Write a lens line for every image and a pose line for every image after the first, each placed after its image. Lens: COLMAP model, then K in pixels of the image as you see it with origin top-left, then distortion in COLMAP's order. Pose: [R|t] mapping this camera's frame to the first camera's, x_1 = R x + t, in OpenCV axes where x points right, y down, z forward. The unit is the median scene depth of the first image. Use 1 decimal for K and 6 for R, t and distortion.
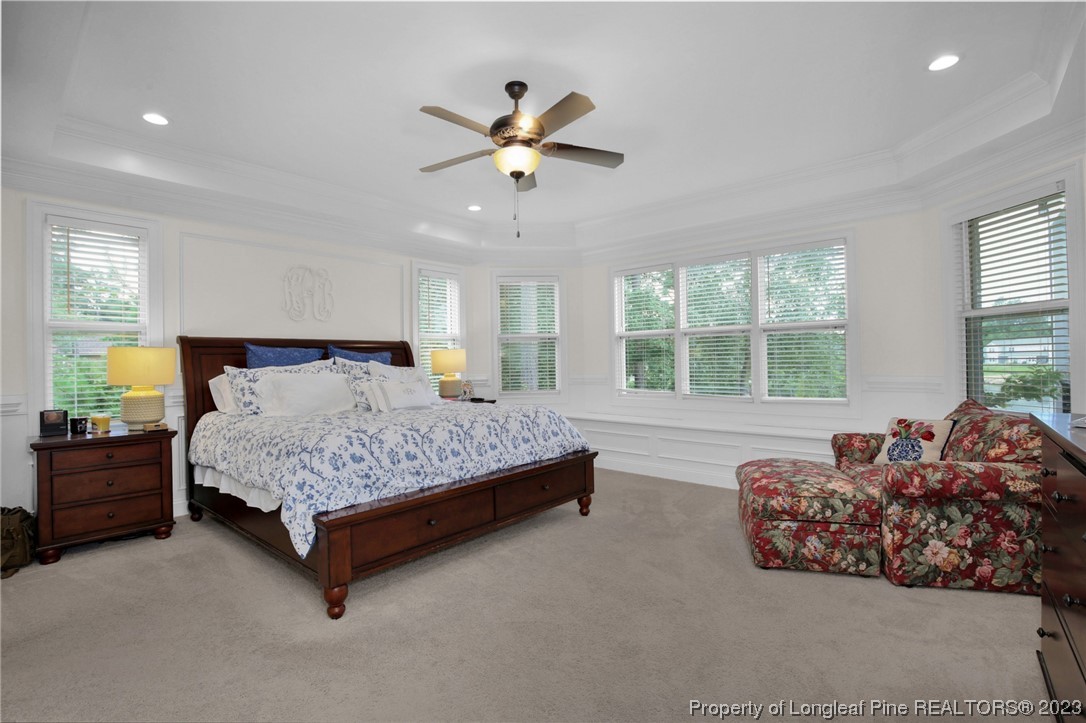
lens RADIAL K [[500.1, 0, 513.9], [0, 500.1, 360.5], [0, 0, 1]] dist [0.000681, 0.000192]
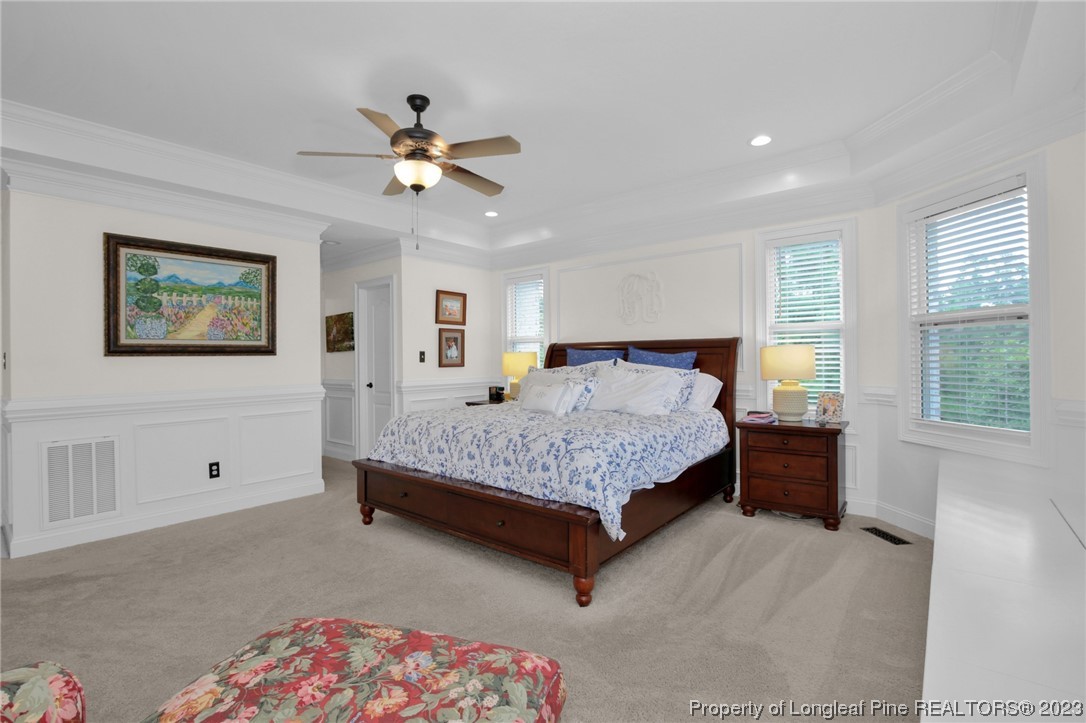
lens RADIAL K [[500.1, 0, 513.9], [0, 500.1, 360.5], [0, 0, 1]] dist [0.000681, 0.000192]
pose [[0.011505, 0.009378, -0.999890, 0.907291], [0.008380, 0.999920, 0.009475, -0.022965], [0.999899, -0.008488, 0.011426, 1.039602]]
